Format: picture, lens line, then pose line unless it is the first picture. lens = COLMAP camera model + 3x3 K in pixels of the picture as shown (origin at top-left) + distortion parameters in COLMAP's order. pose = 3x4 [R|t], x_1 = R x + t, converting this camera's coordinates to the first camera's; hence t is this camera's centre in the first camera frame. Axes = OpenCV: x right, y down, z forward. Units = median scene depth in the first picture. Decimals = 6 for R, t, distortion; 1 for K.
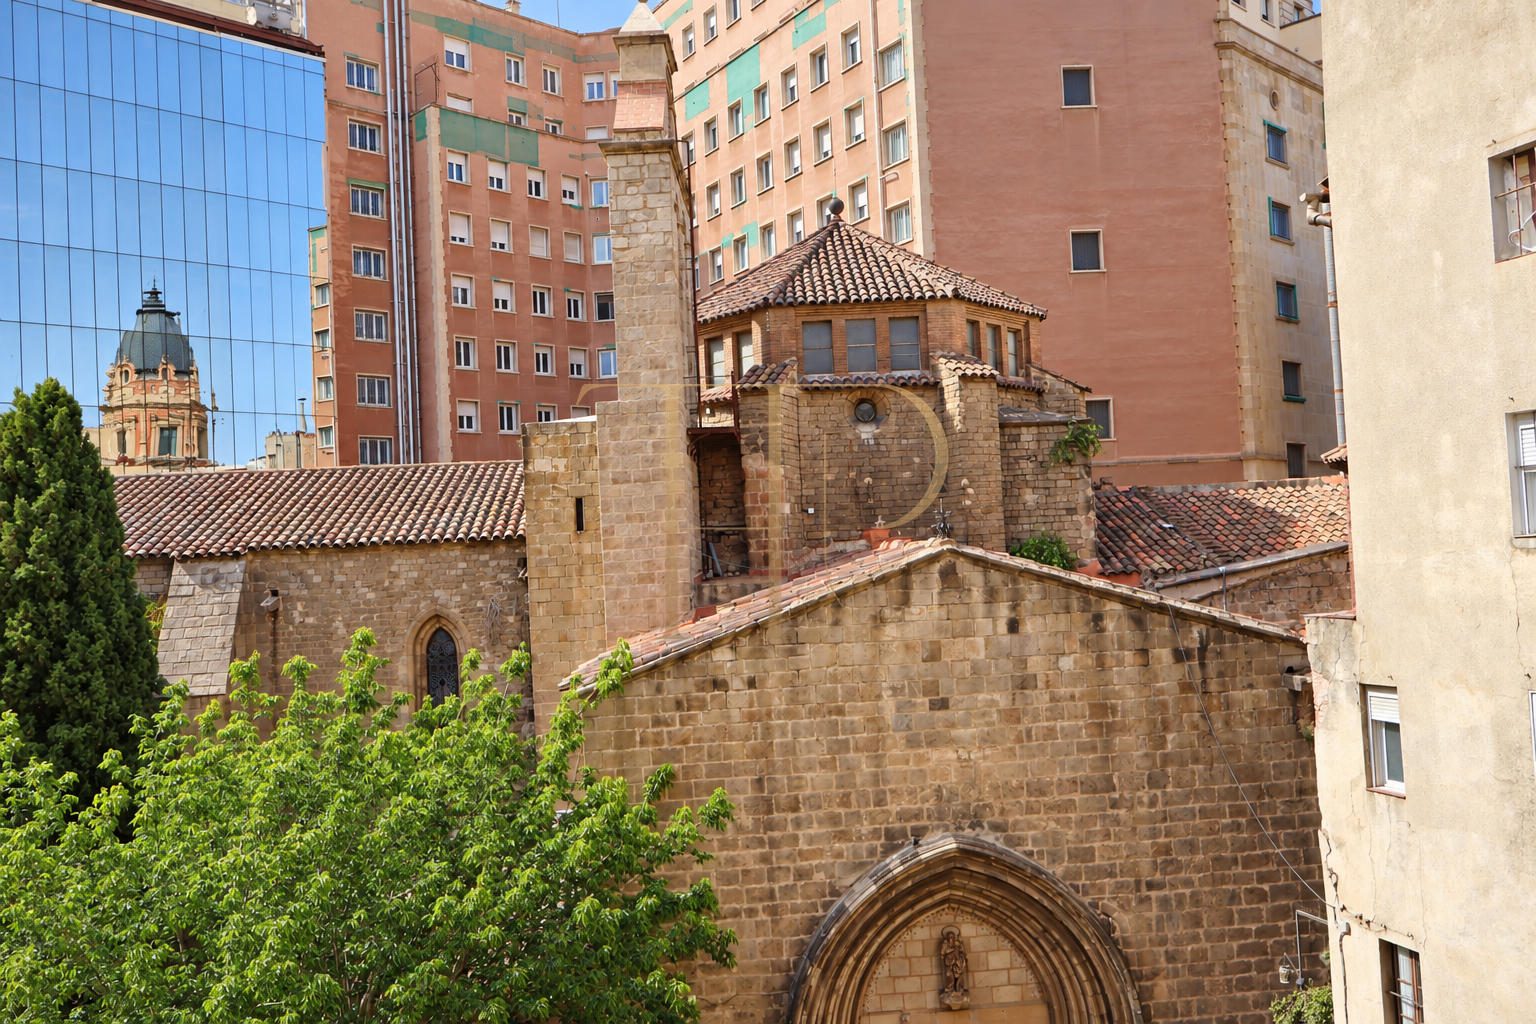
lens RADIAL K [[1300.8, 0, 772.9], [0, 1300.8, 512.2], [0, 0, 1]] dist [-0.004451, 0.009033]
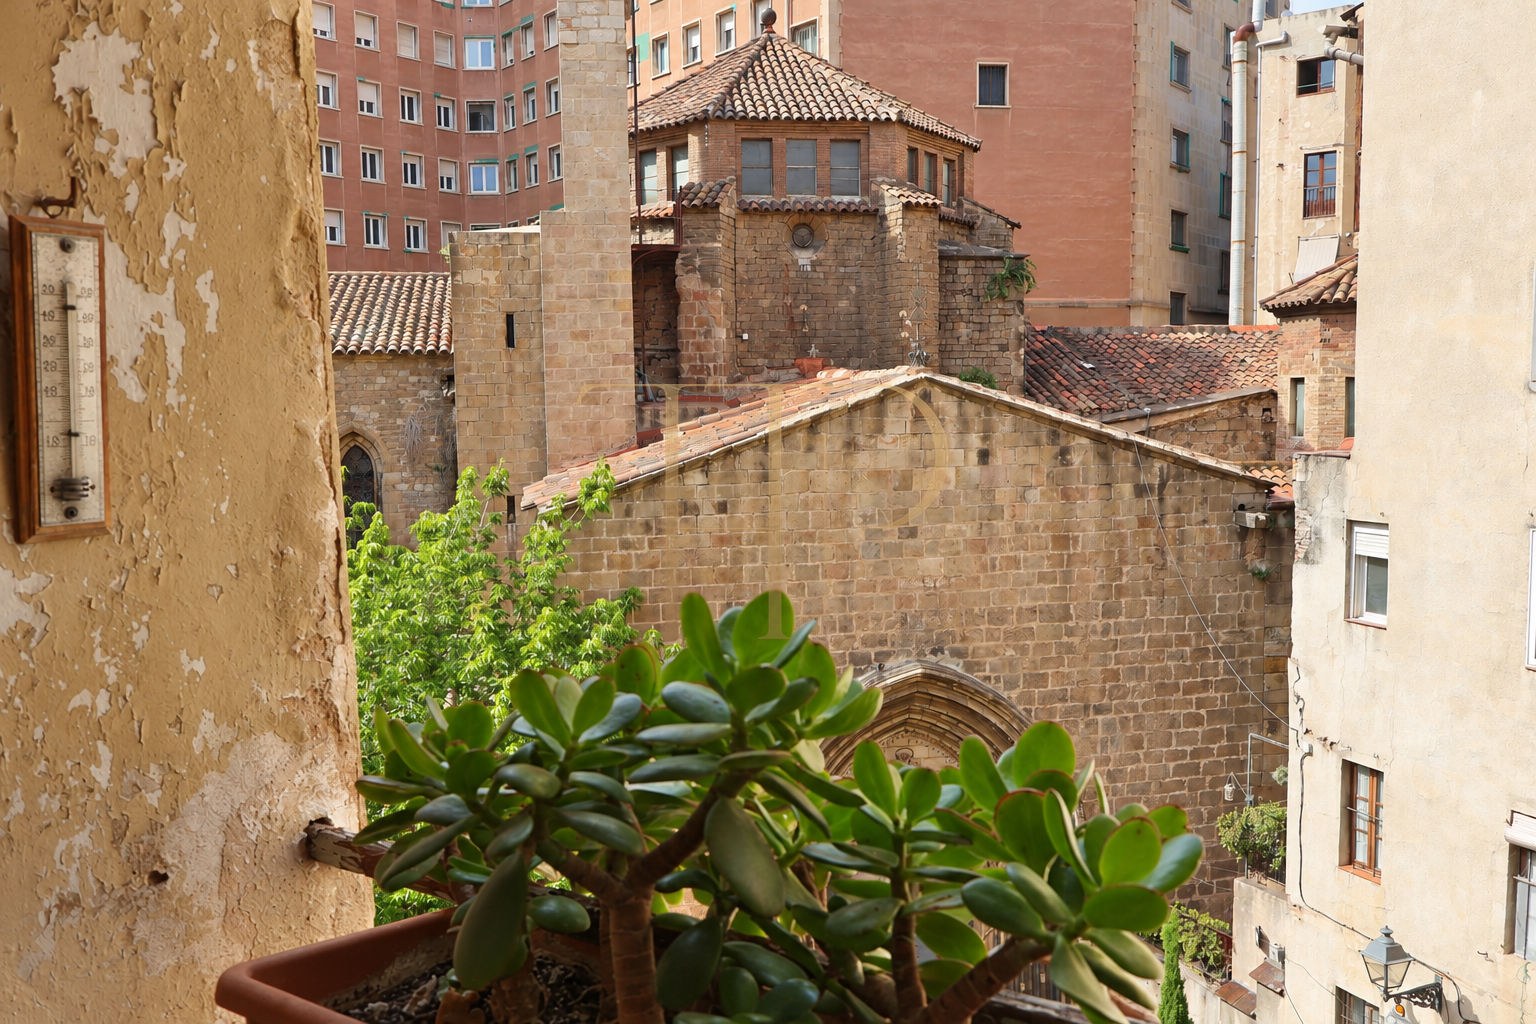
lens RADIAL K [[1295.6, 0, 762.5], [0, 1295.6, 513.5], [0, 0, 1]] dist [0.001049, 0.000091]
pose [[0.992652, 0.022783, 0.118837, -0.072432], [-0.037618, 0.991553, 0.124127, 0.009282], [-0.115006, -0.127685, 0.985124, 0.022341]]
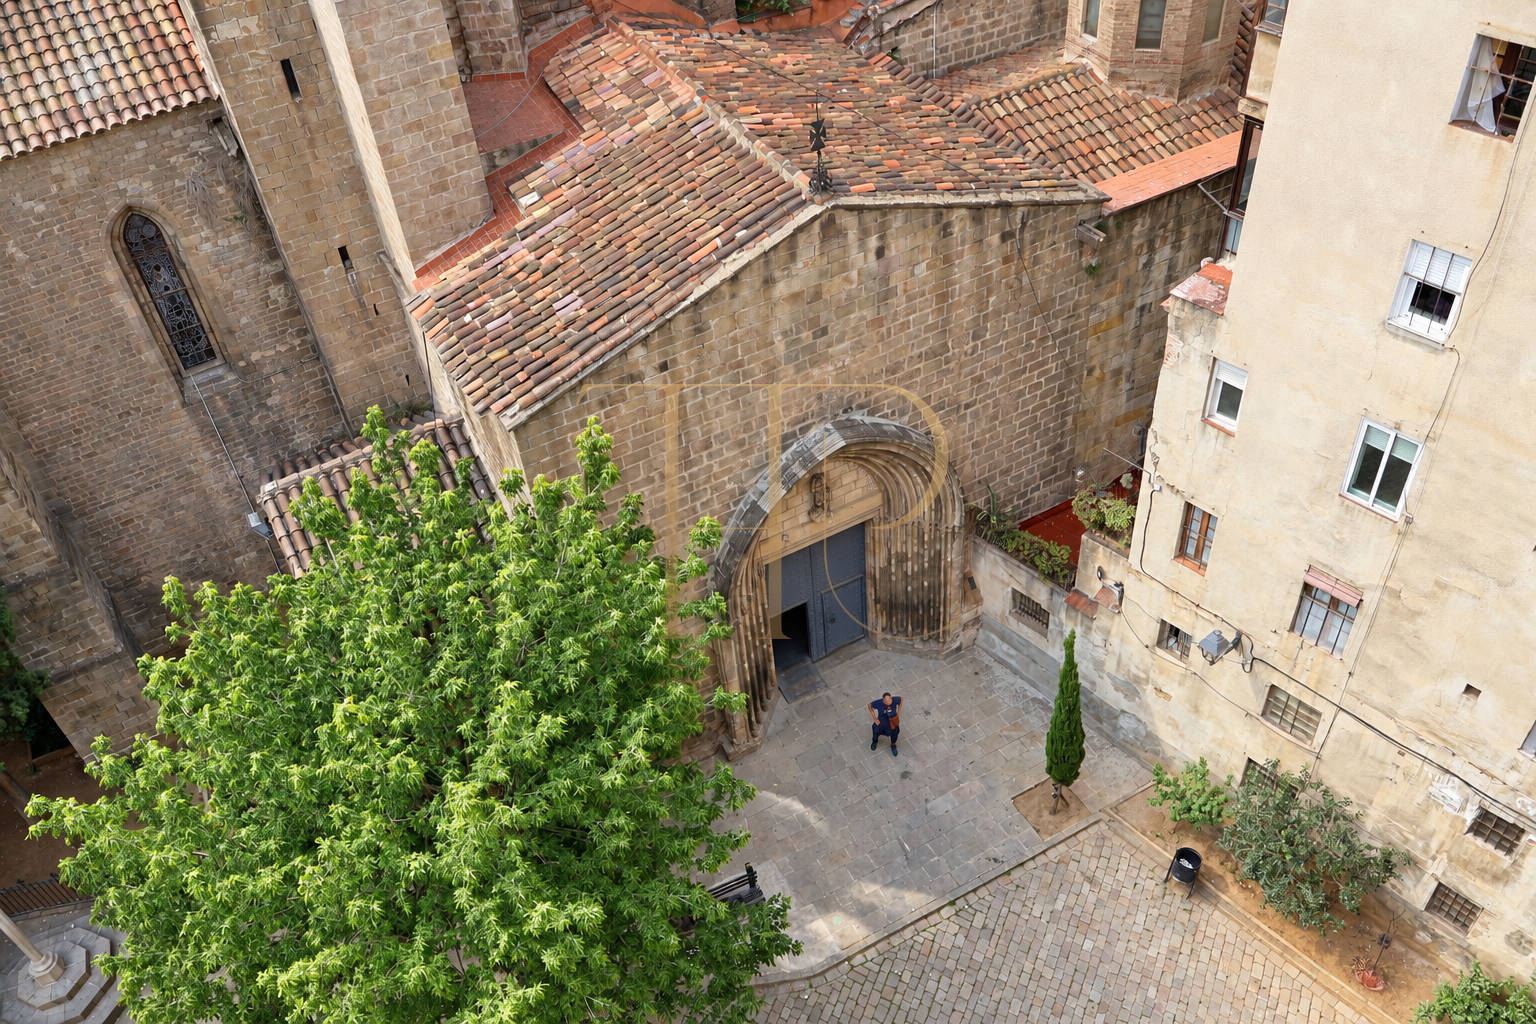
lens RADIAL K [[1300.8, 0, 772.9], [0, 1300.8, 512.2], [0, 0, 1]] dist [-0.004451, 0.009033]
pose [[0.894461, -0.313157, 0.319175, -0.217546], [0.007331, 0.723978, 0.689784, -0.355986], [-0.447086, -0.614645, 0.649866, 0.148197]]
